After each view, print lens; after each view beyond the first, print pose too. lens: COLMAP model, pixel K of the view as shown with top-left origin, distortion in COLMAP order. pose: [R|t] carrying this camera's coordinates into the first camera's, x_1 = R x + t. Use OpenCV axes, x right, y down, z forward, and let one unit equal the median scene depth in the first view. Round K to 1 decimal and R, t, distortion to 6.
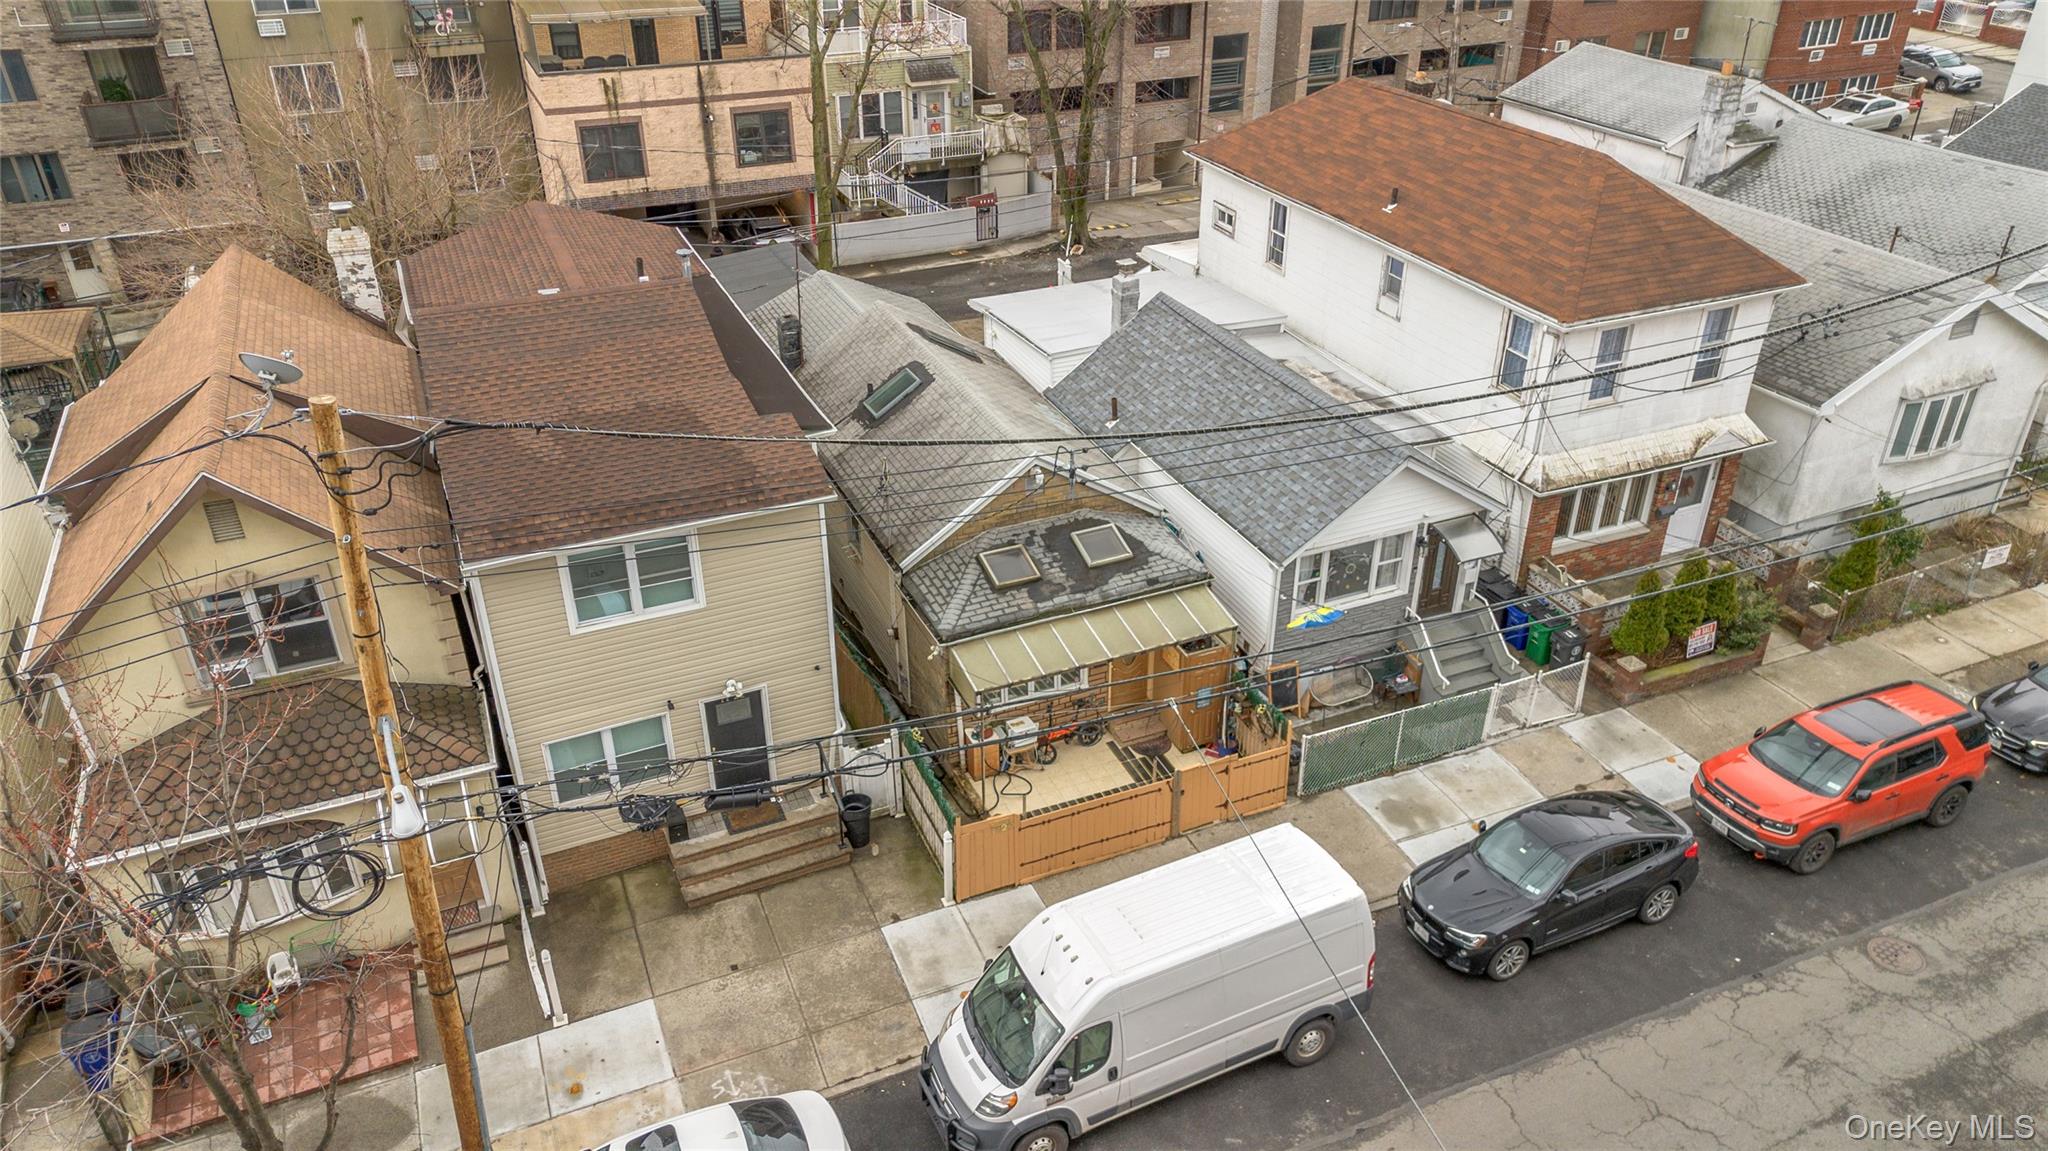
lens RADIAL K [[1448.9, 0, 1020.7], [0, 1448.9, 576.4], [0, 0, 1]] dist [0.066594, -0.060449]
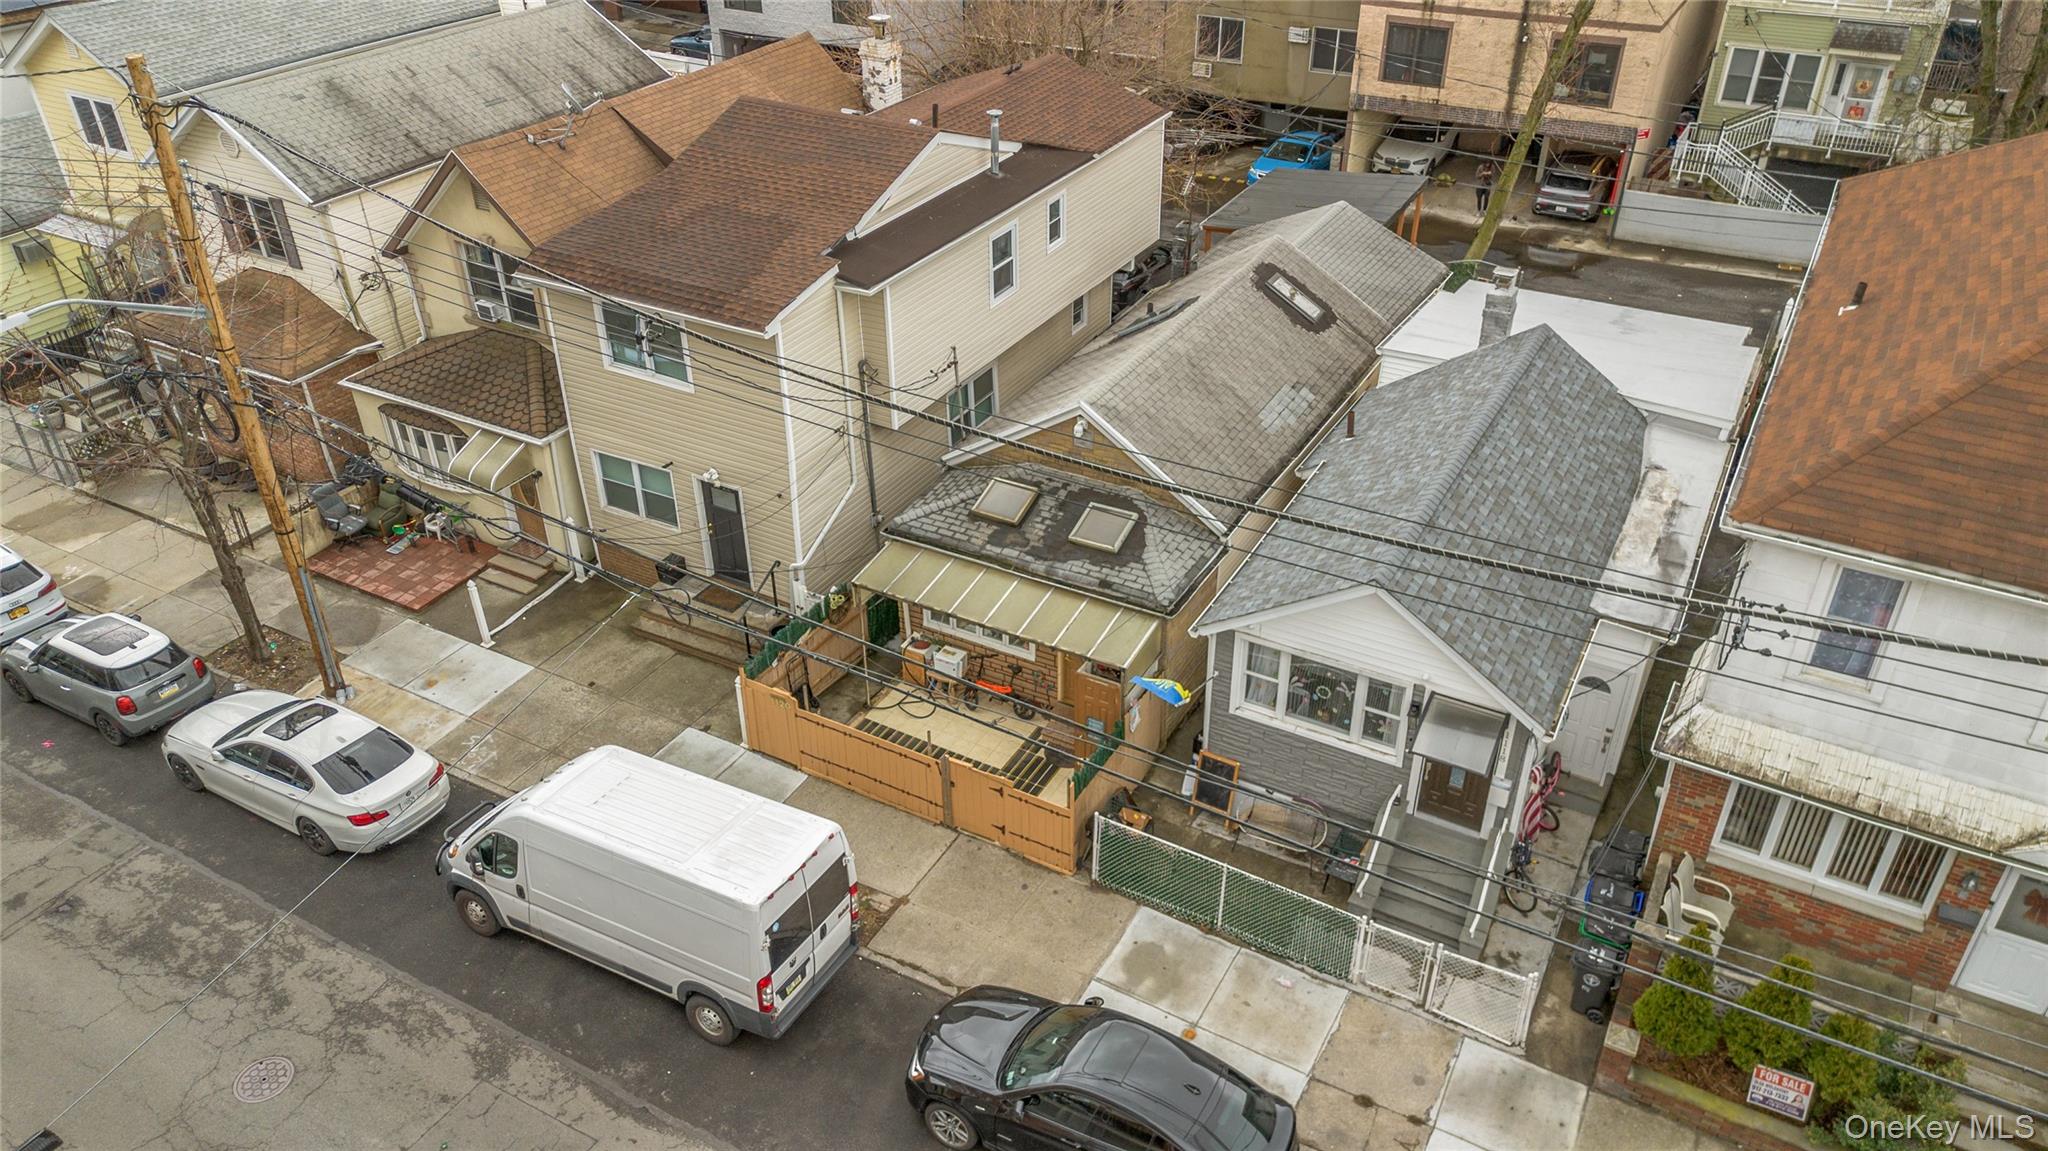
lens RADIAL K [[1448.9, 0, 1015.0], [0, 1448.9, 573.0], [0, 0, 1]] dist [0.066594, -0.060449]
pose [[0.601719, 0.433864, -0.670594, 0.599661], [-0.397138, 0.890976, 0.220099, -0.161755], [0.692976, 0.133880, 0.708421, 0.315818]]
